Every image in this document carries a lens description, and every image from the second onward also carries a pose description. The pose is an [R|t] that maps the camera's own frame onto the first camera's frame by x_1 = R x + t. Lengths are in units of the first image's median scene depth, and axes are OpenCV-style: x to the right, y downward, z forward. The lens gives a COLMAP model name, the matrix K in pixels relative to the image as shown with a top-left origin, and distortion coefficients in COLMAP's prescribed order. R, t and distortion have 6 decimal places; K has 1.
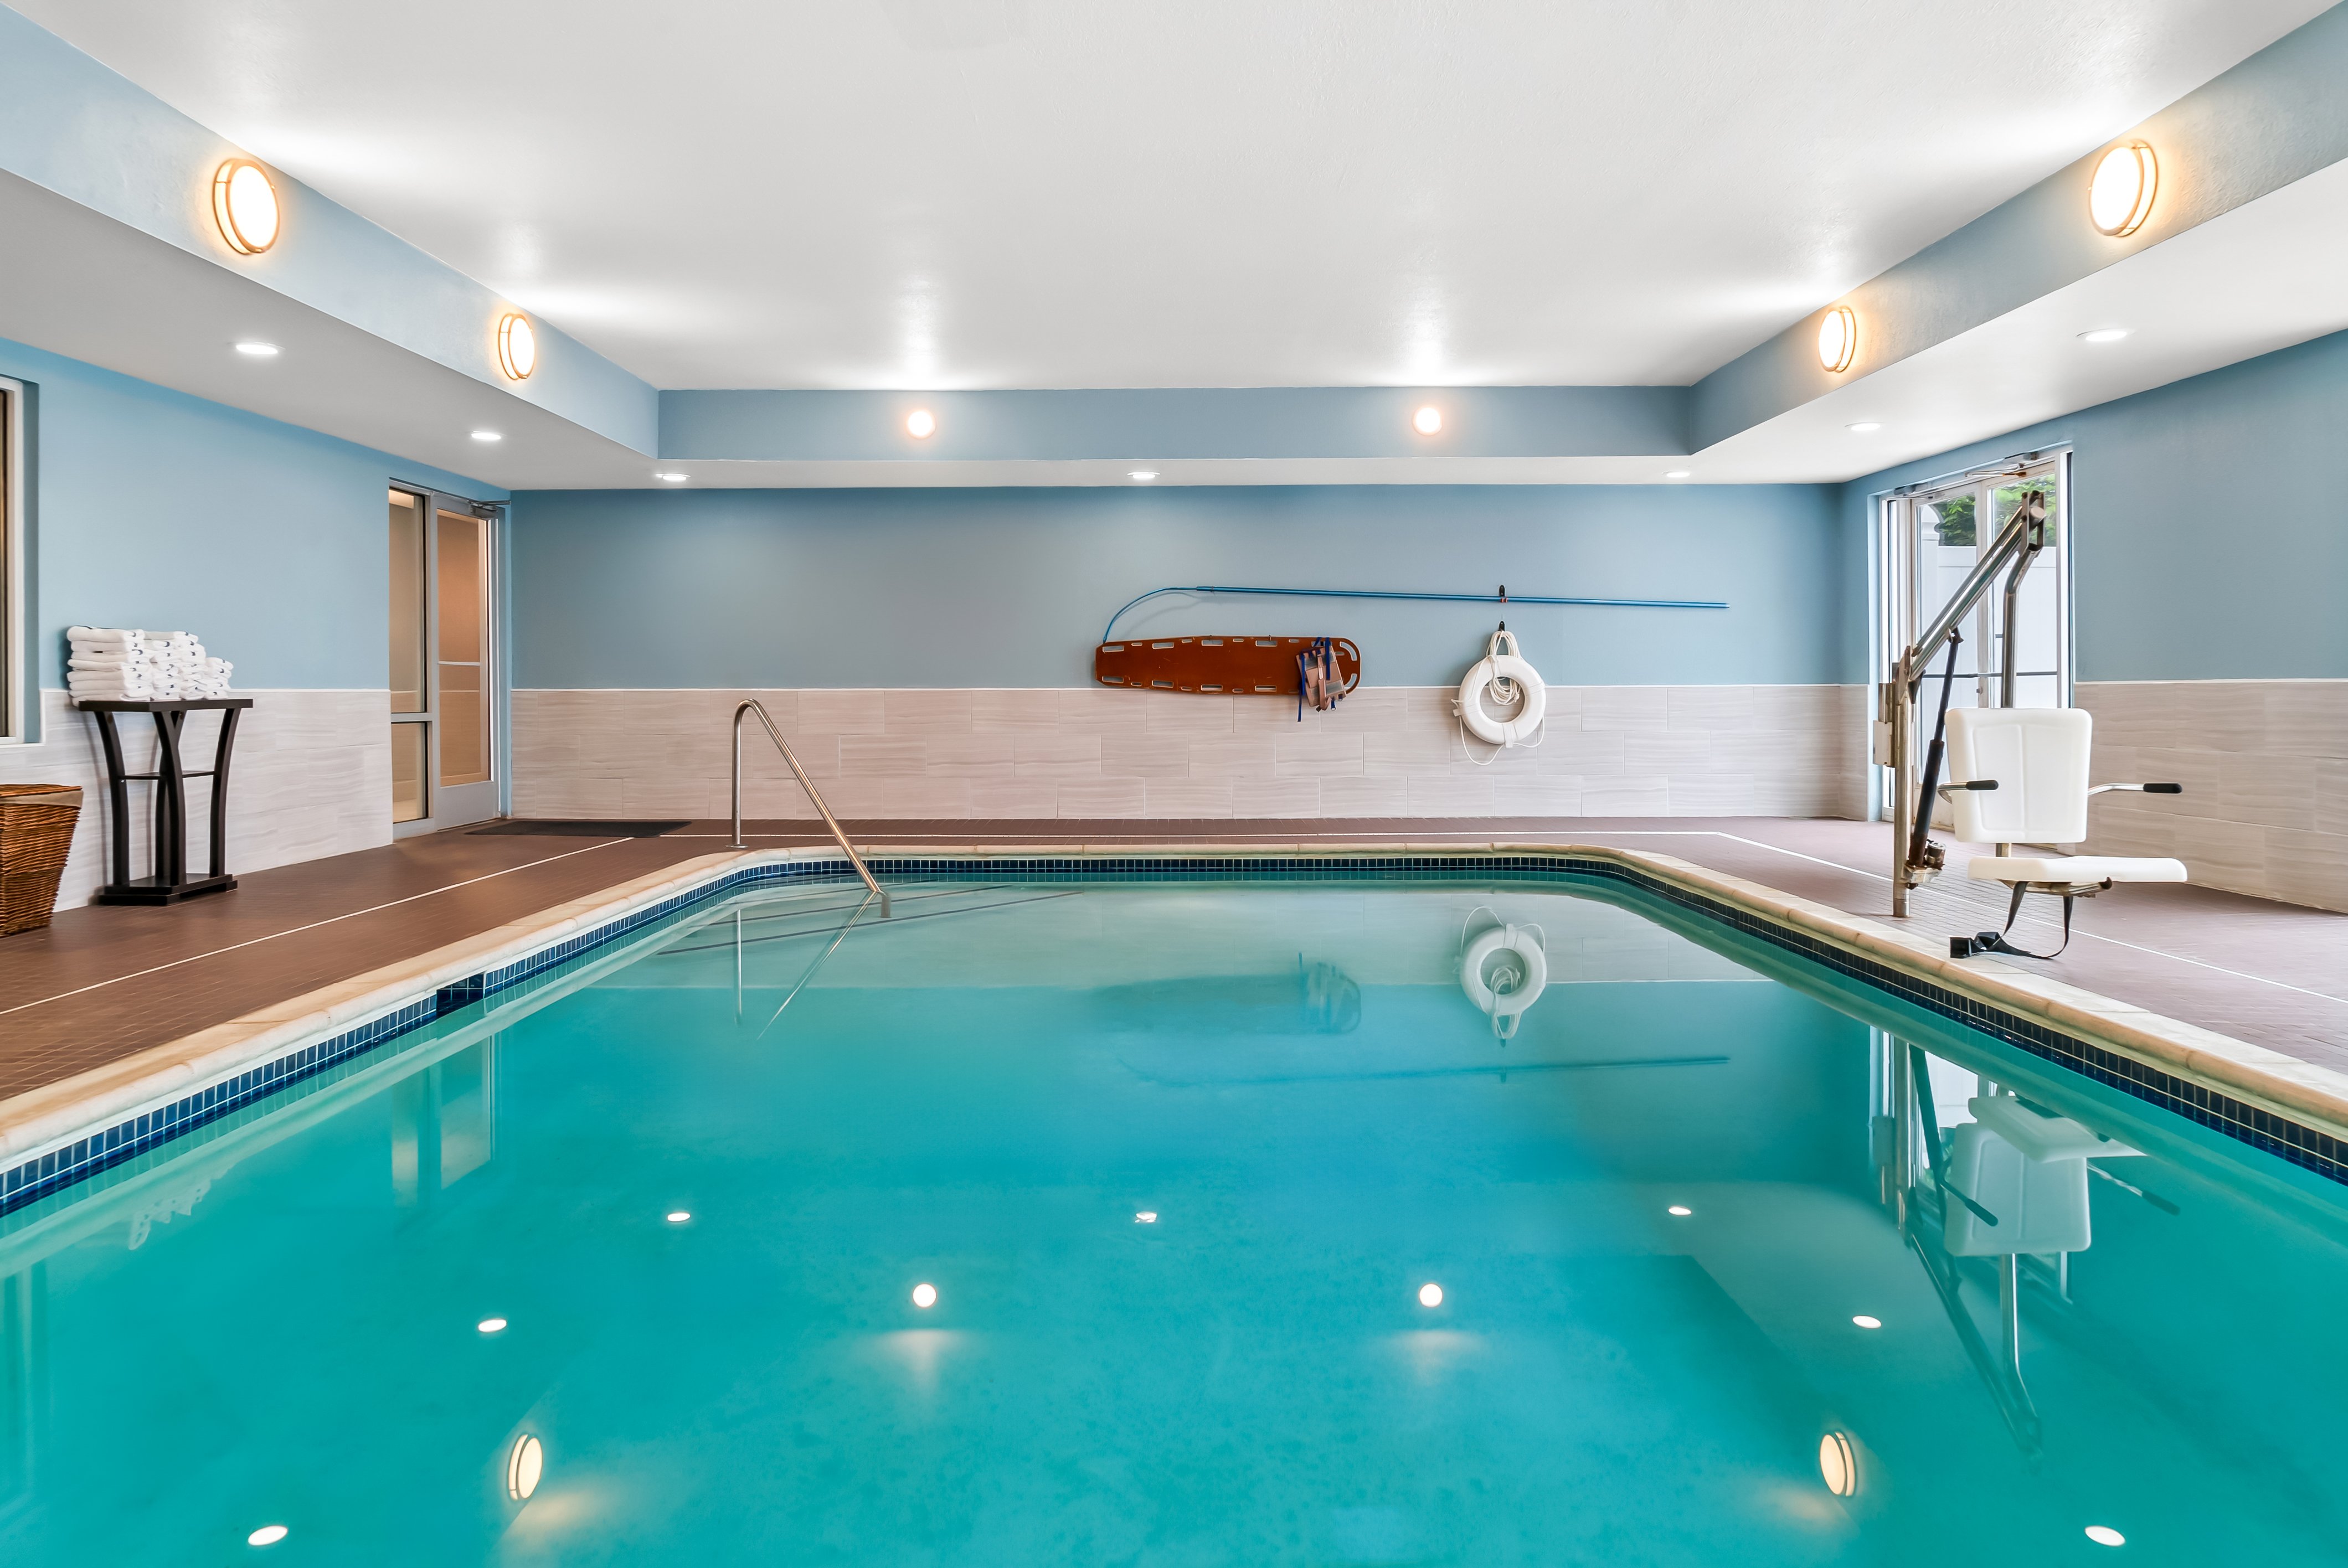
lens RADIAL K [[1605.6, 0, 1178.9], [0, 1605.6, 723.5], [0, 0, 1]] dist [-0.007286, 0.000550]
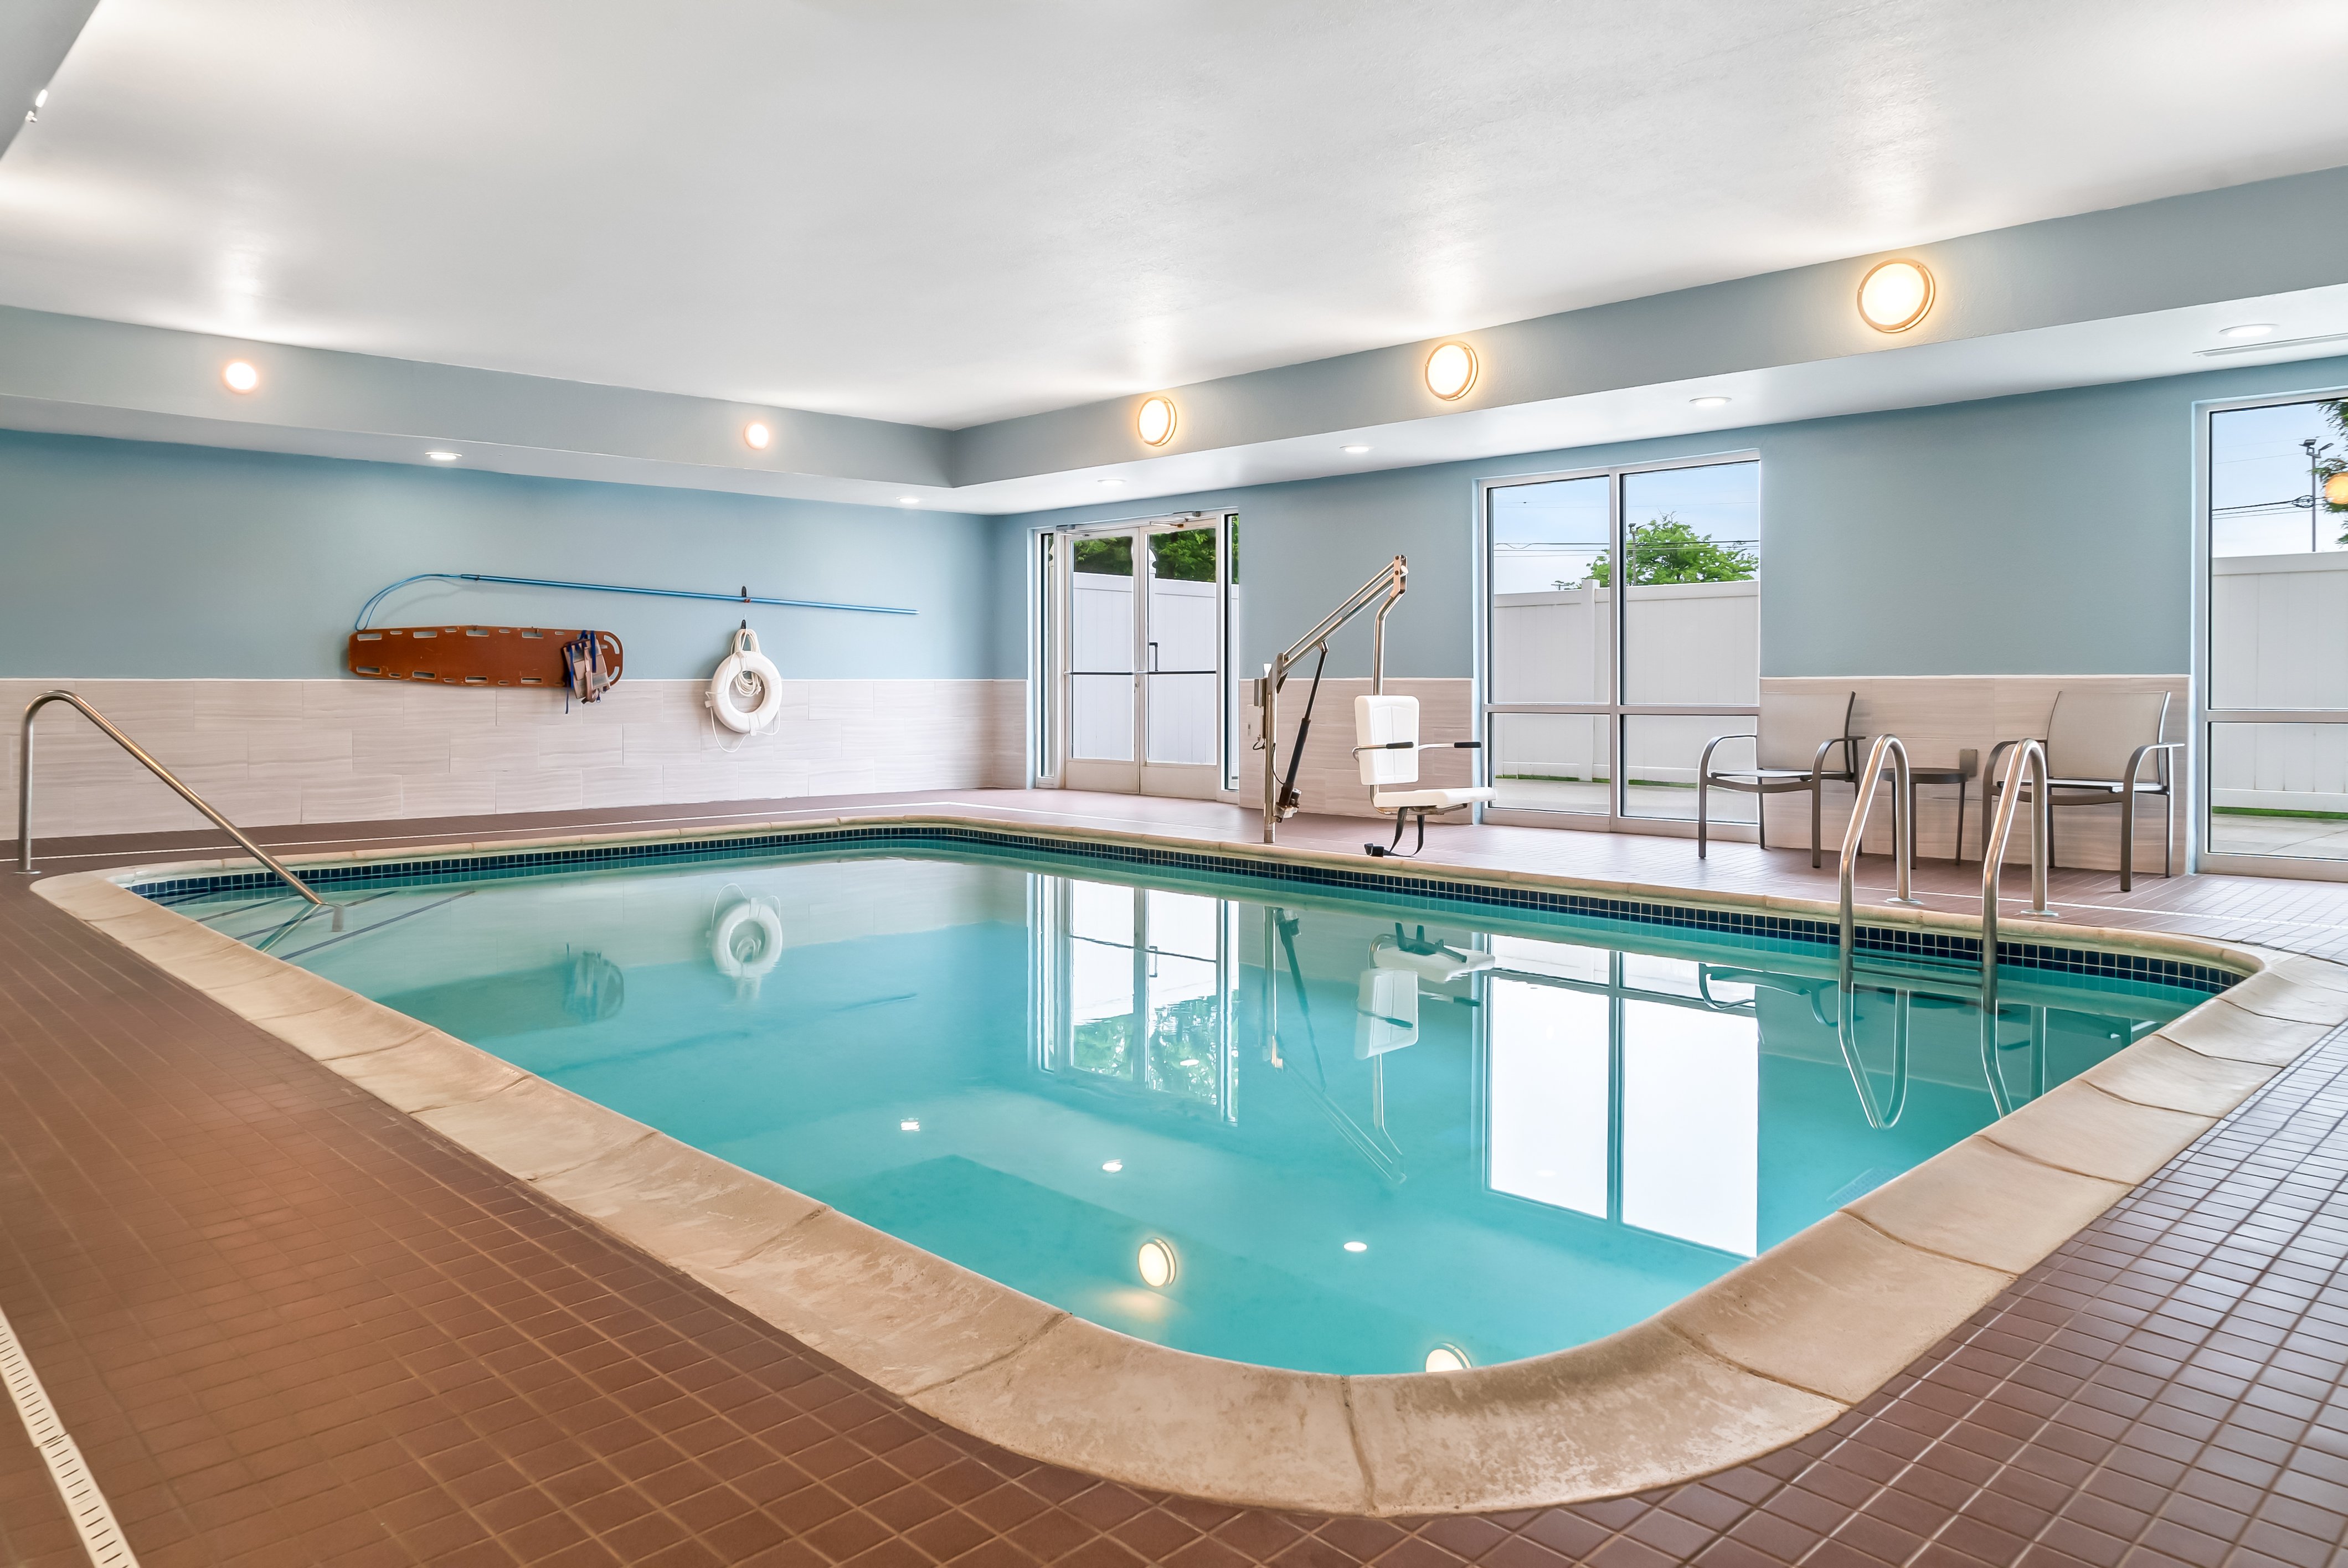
lens RADIAL K [[1582.4, 0, 1175.3], [0, 1582.4, 713.9], [0, 0, 1]] dist [-0.000006, 0.000420]
pose [[0.729031, -0.009613, 0.684413, -0.325252], [0.011435, 0.999933, 0.001864, 0.001464], [-0.684385, 0.006467, 0.729092, 0.017921]]
